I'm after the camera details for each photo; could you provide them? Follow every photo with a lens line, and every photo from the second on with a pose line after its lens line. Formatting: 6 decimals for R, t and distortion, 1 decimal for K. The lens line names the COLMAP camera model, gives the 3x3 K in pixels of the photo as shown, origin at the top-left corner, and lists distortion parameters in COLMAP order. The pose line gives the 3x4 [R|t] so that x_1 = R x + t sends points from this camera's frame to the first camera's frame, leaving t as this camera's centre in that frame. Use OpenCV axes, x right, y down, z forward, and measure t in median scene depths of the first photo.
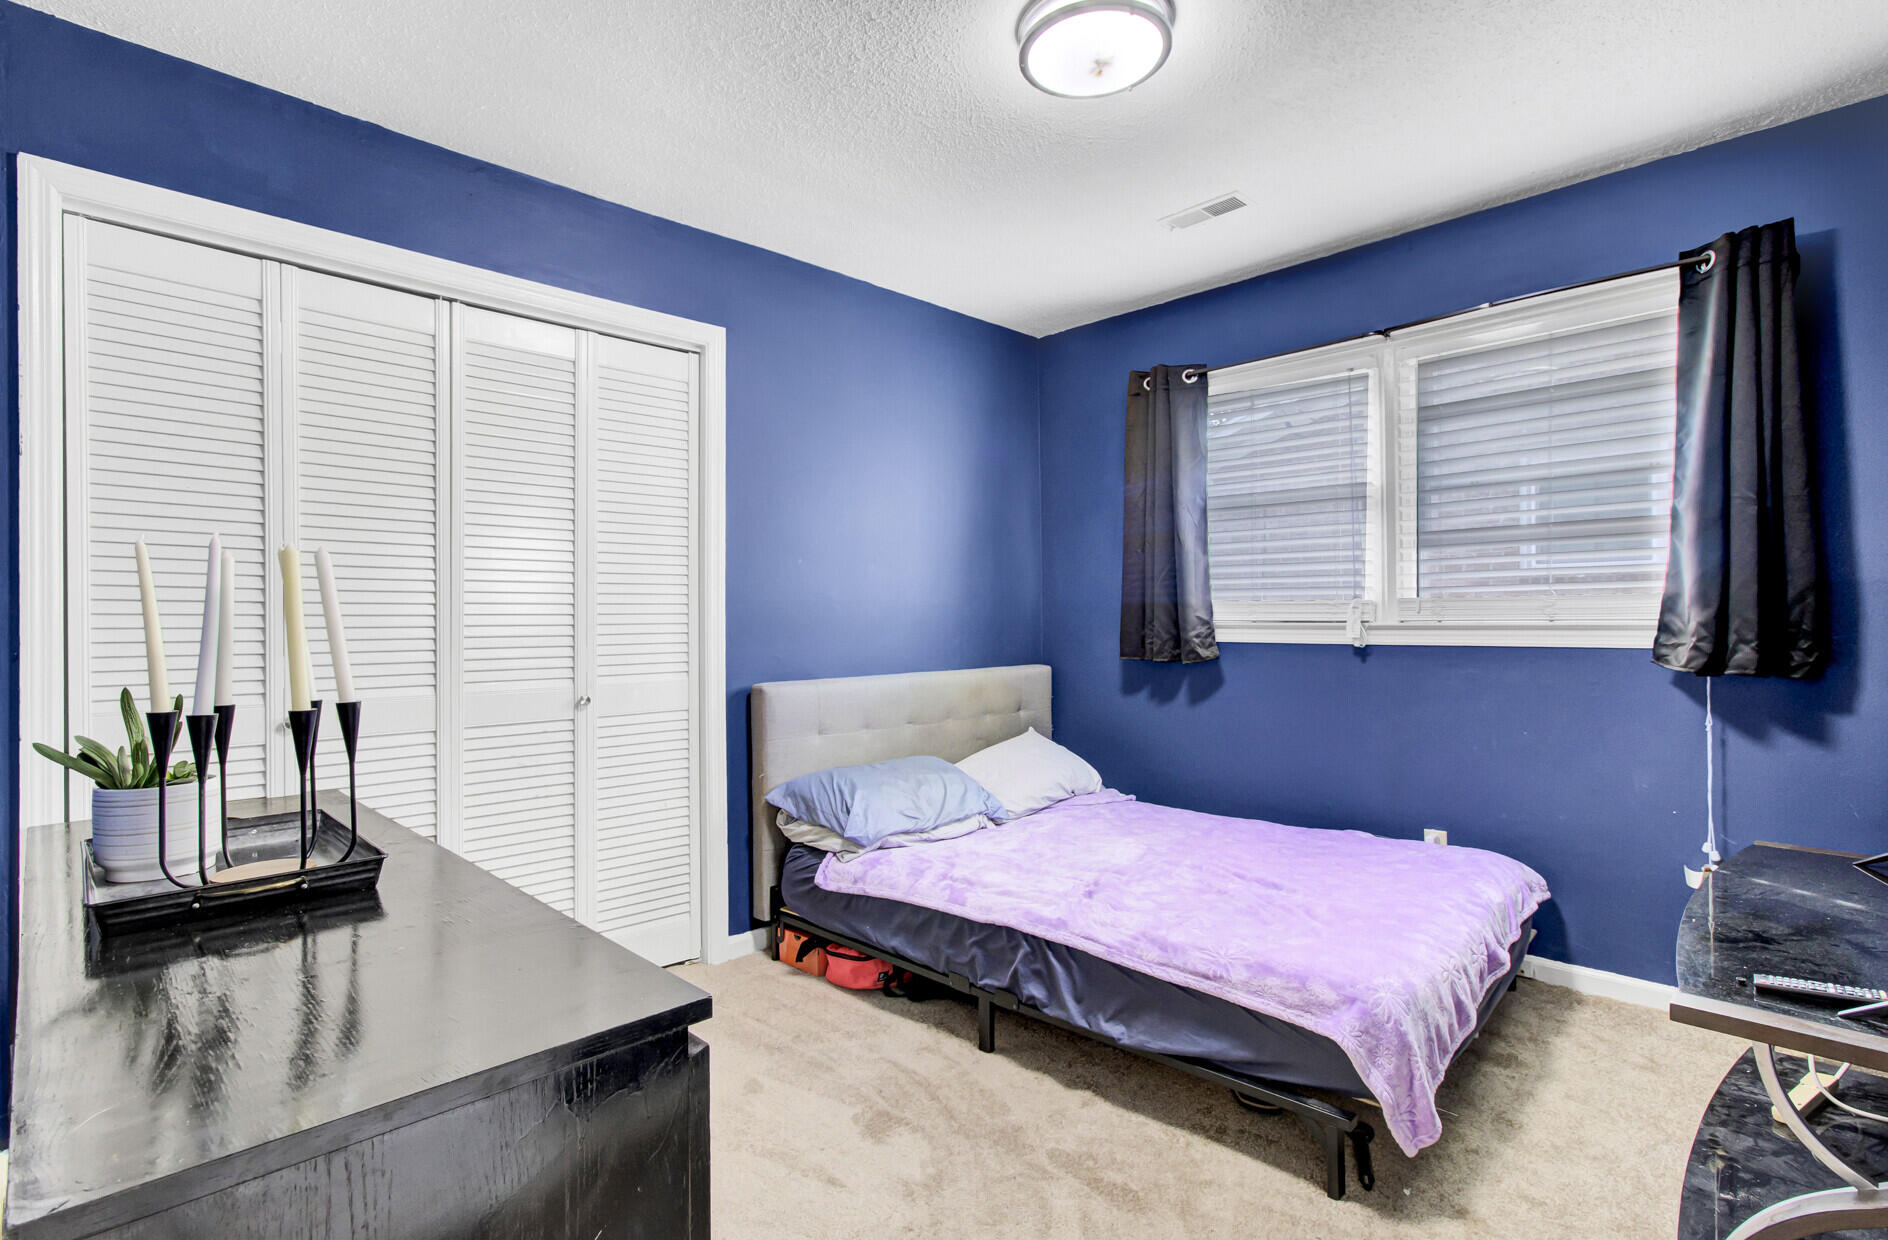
lens RADIAL K [[873.0, 0, 944.0], [0, 873.0, 620.0], [0, 0, 1]] dist [-0.005515, -0.000021]
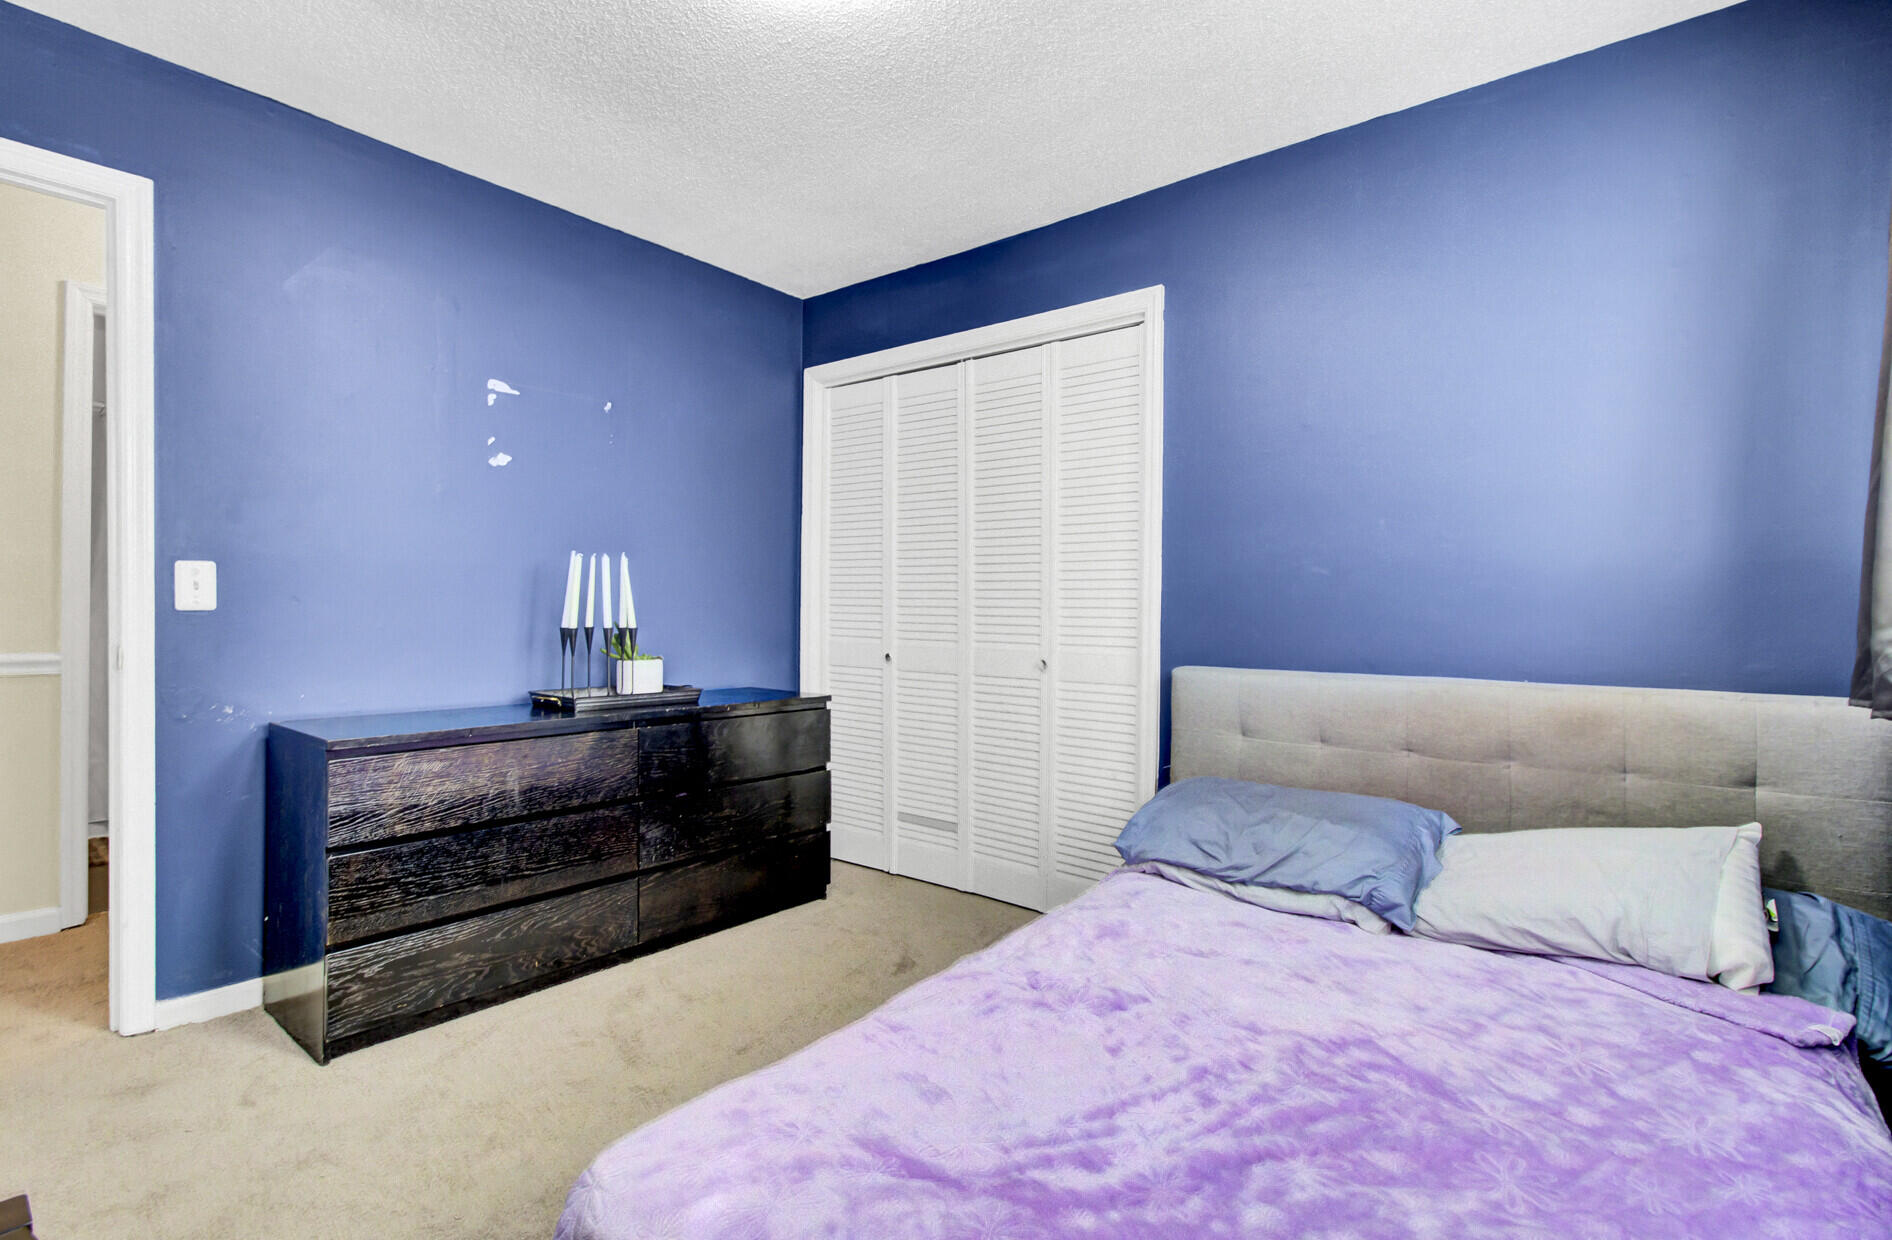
lens RADIAL K [[874.8, 0, 946.0], [0, 874.8, 620.0], [0, 0, 1]] dist [-0.005515, -0.000021]
pose [[0.139128, 0.040763, -0.989435, 0.669855], [0.002315, 0.999136, 0.041488, -0.013681], [0.990272, -0.008063, 0.138913, 0.646164]]
